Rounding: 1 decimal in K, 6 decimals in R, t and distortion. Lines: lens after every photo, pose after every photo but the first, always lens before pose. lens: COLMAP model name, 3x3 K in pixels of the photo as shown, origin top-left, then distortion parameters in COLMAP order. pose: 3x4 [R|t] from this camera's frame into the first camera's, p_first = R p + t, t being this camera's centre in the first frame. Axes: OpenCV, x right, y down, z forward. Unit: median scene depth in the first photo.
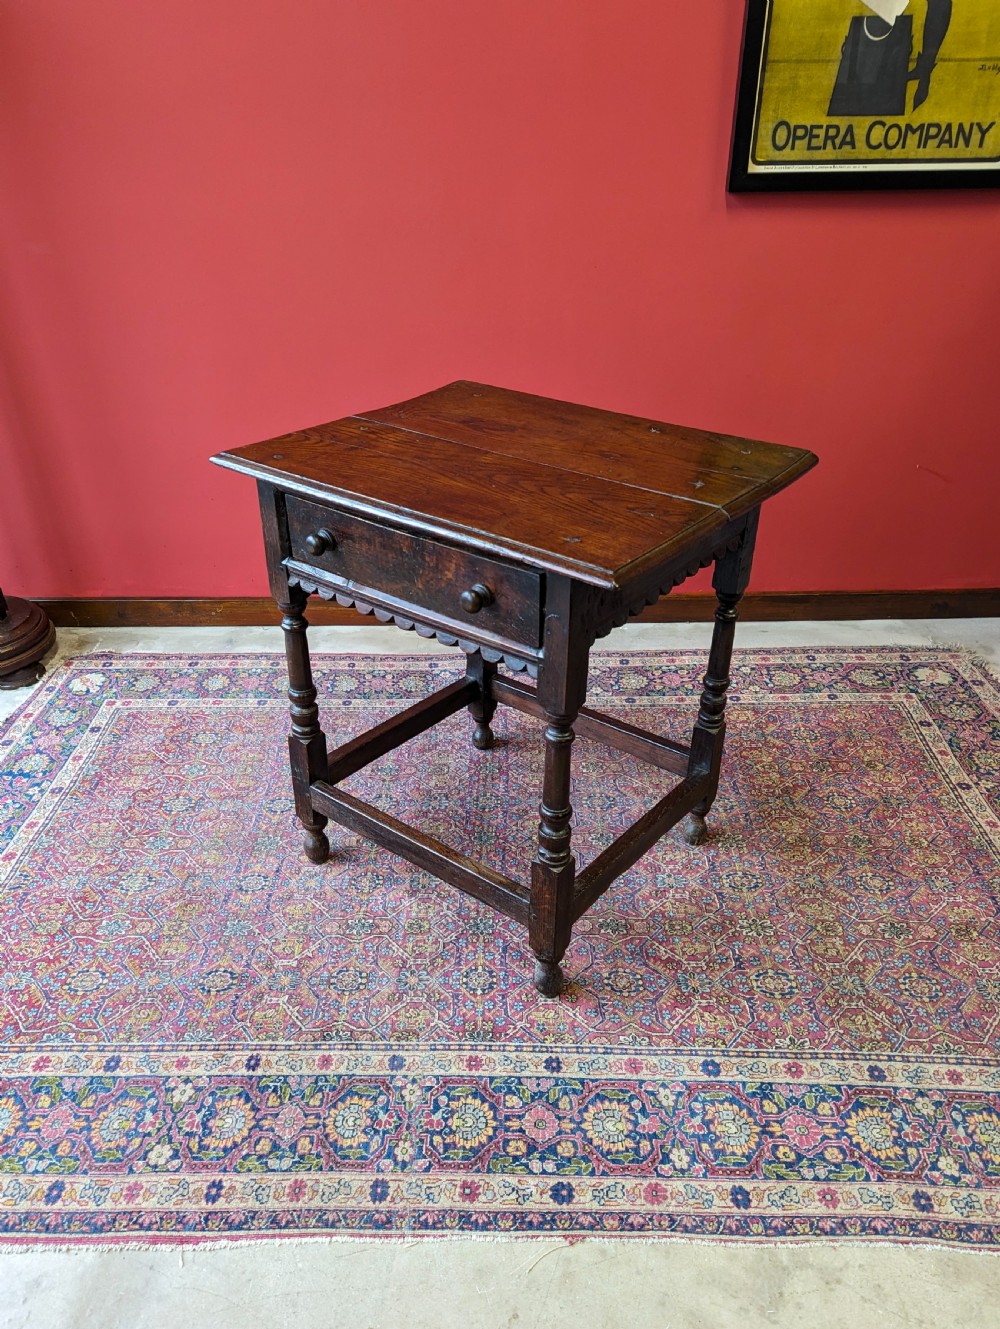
lens RADIAL K [[962.3, 0, 500.4], [0, 962.3, 685.1], [0, 0, 1]] dist [0.070347, -0.057927]
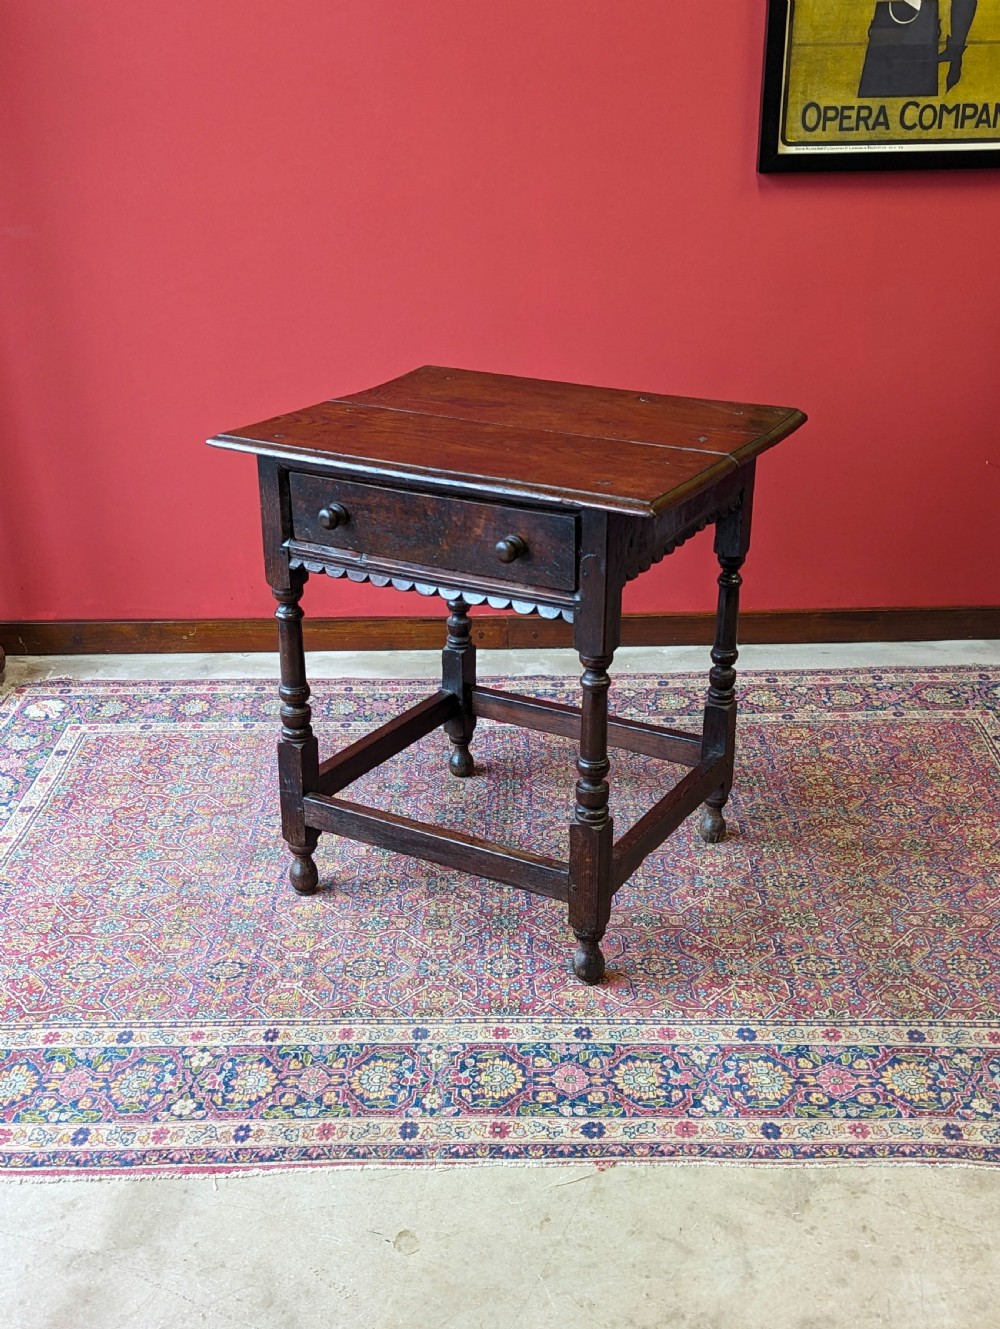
lens RADIAL K [[1399.0, 0, 522.3], [0, 1399.0, 682.5], [0, 0, 1]] dist [0.049263, -0.028298]
pose [[0.999935, -0.006413, 0.009464, -0.017805], [0.007484, 0.992999, -0.117883, 0.217353], [-0.008642, 0.117946, 0.992982, -0.440275]]
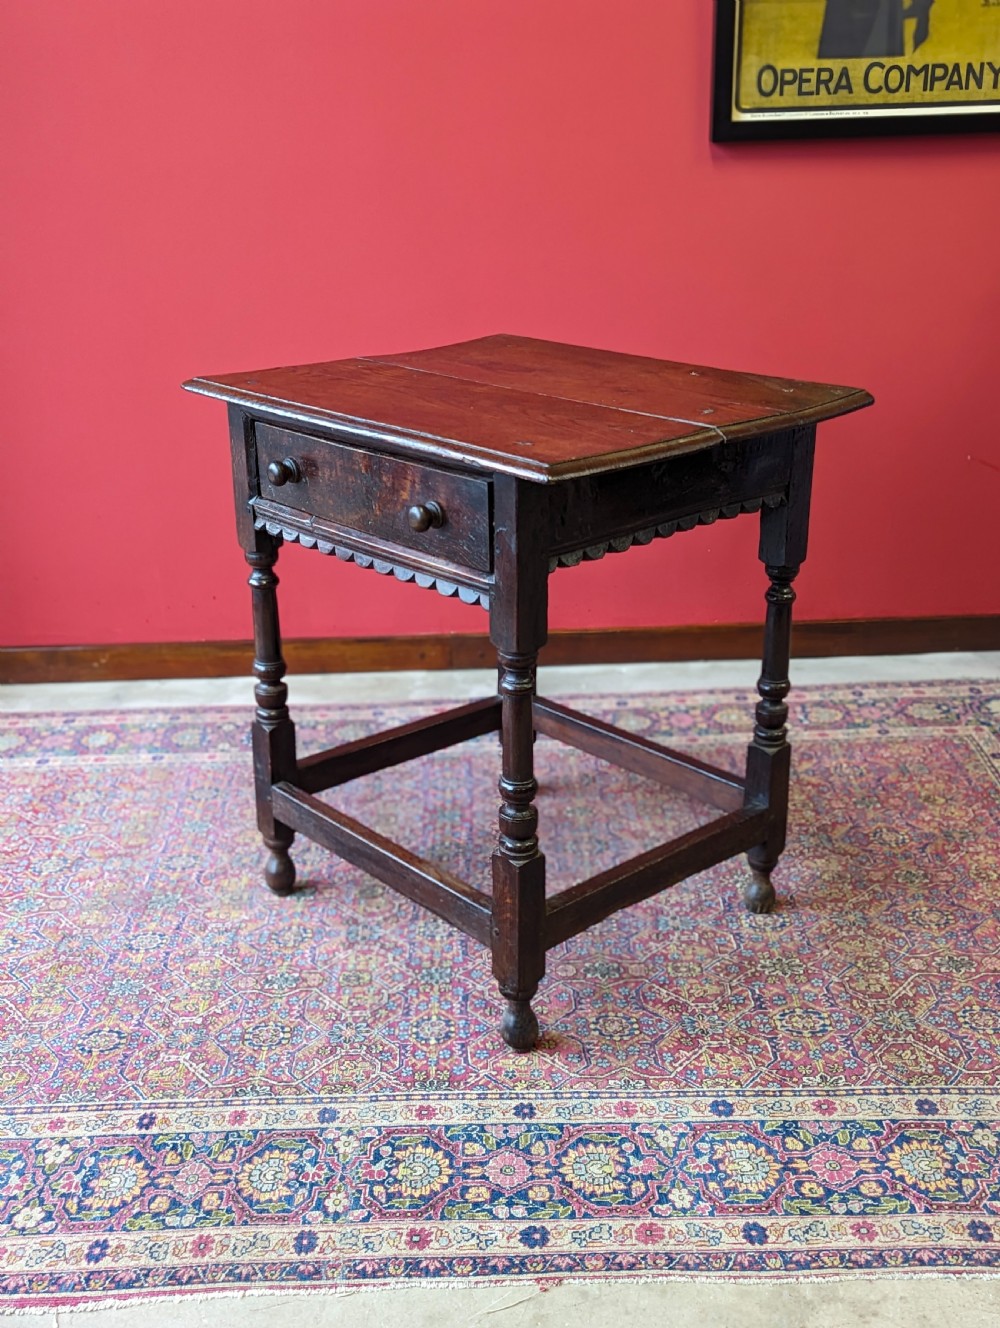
lens RADIAL K [[1375.2, 0, 506.3], [0, 1375.2, 651.1], [0, 0, 1]] dist [0.041020, 0.004334]
pose [[0.999596, -0.023048, 0.016662, 0.030146], [0.025629, 0.983982, -0.176416, 0.228102], [-0.012329, 0.176772, 0.984175, -0.189207]]
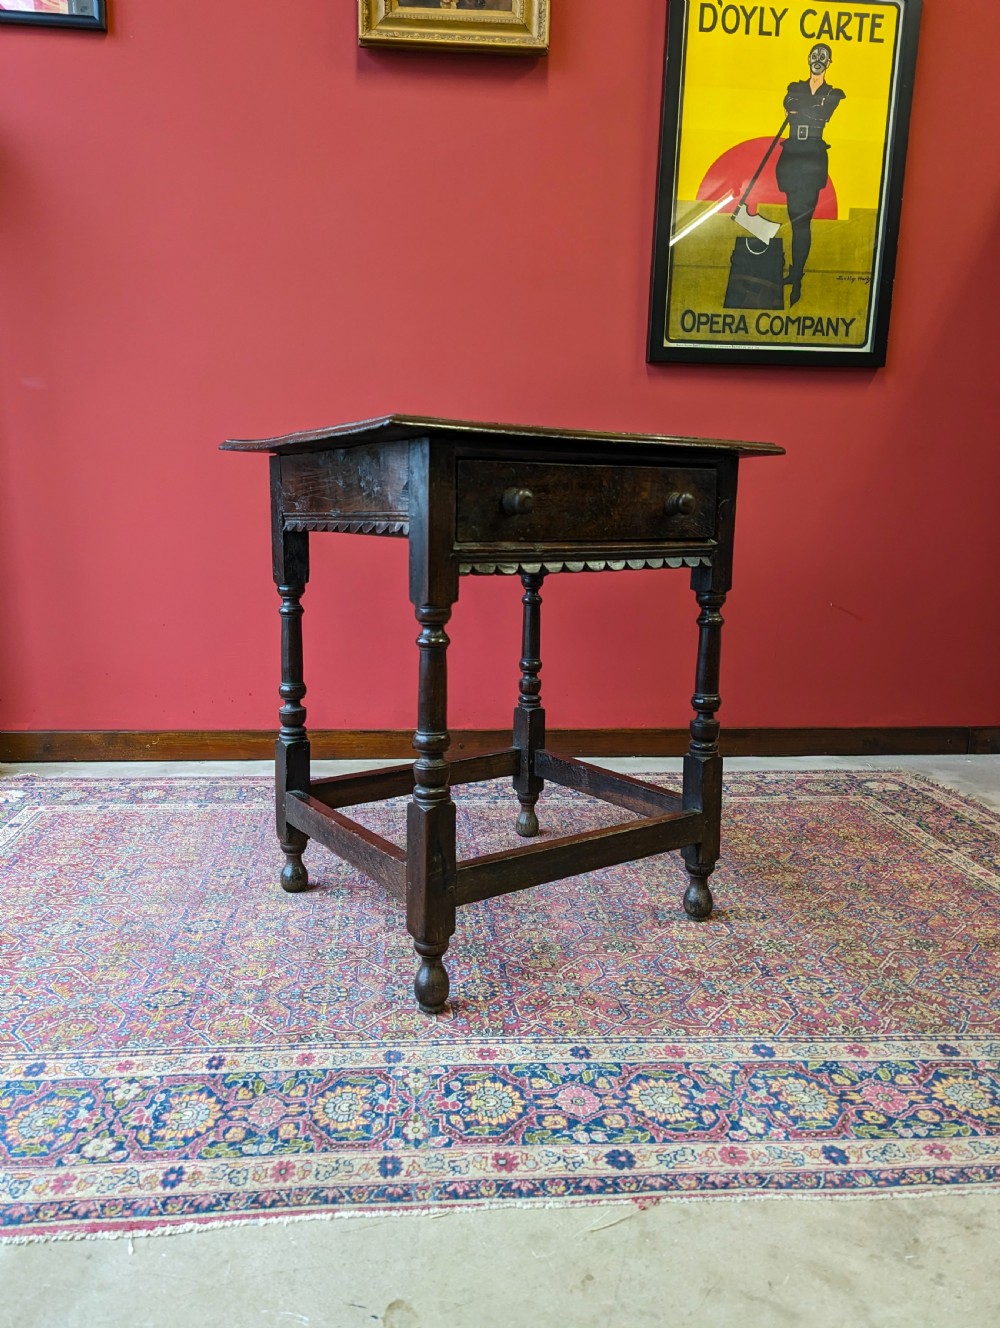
lens RADIAL K [[953.1, 0, 477.4], [0, 953.1, 659.5], [0, 0, 1]] dist [0.075367, -0.071298]
pose [[0.995182, 0.013582, 0.097099, -0.125299], [0.024068, 0.926212, -0.376233, 0.403171], [-0.095045, 0.376758, 0.921423, 0.116376]]
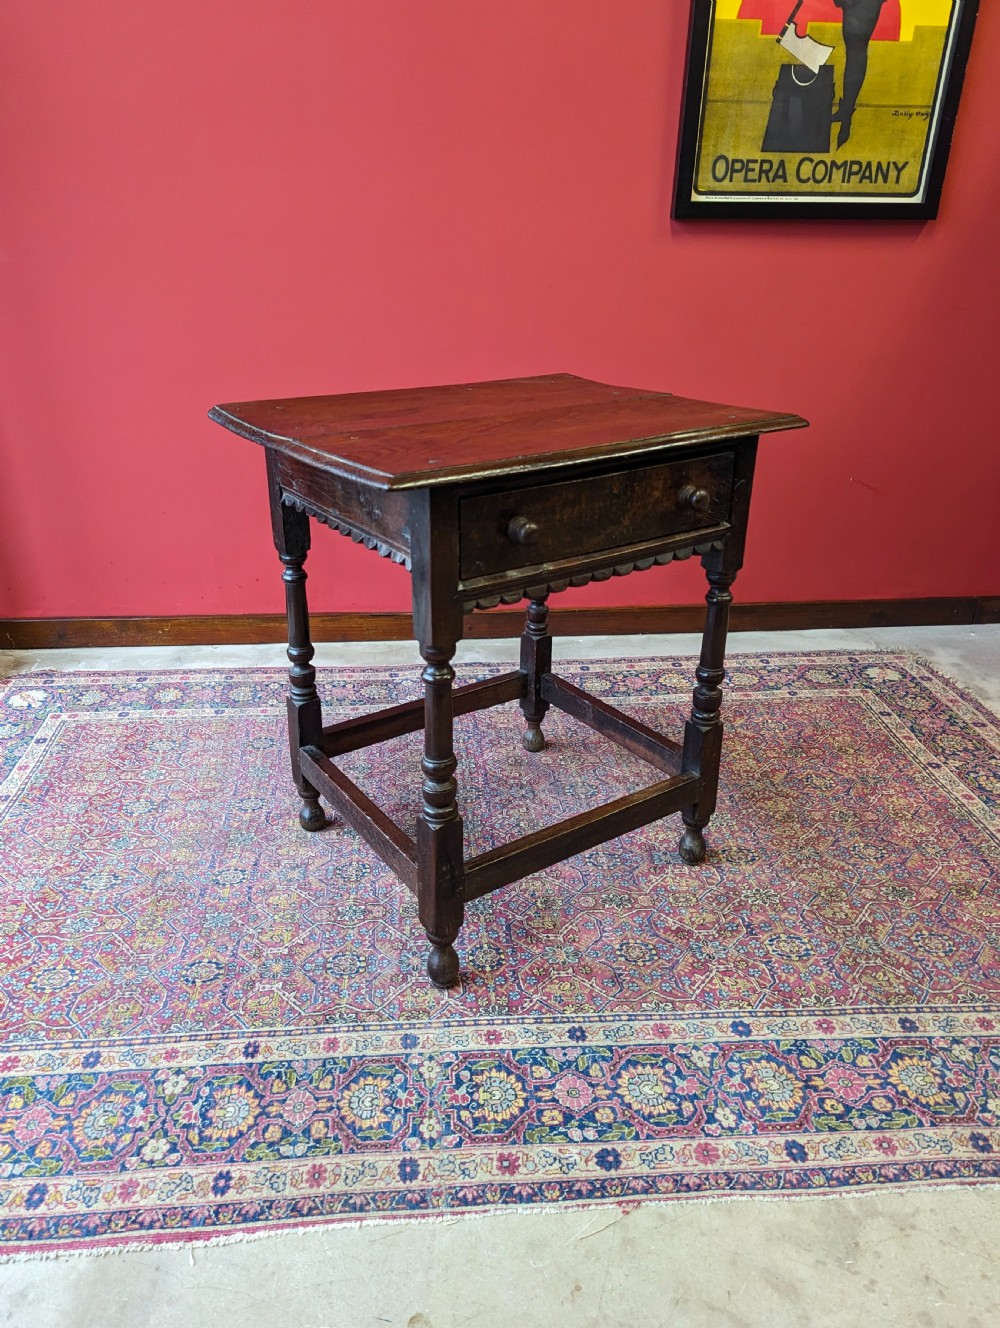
lens RADIAL K [[956.1, 0, 483.9], [0, 956.1, 656.0], [0, 0, 1]] dist [0.070541, -0.061750]
pose [[0.995625, -0.016361, 0.091994, -0.120055], [0.027615, 0.992094, -0.122422, 0.145706], [-0.089264, 0.124427, 0.988205, 0.042283]]
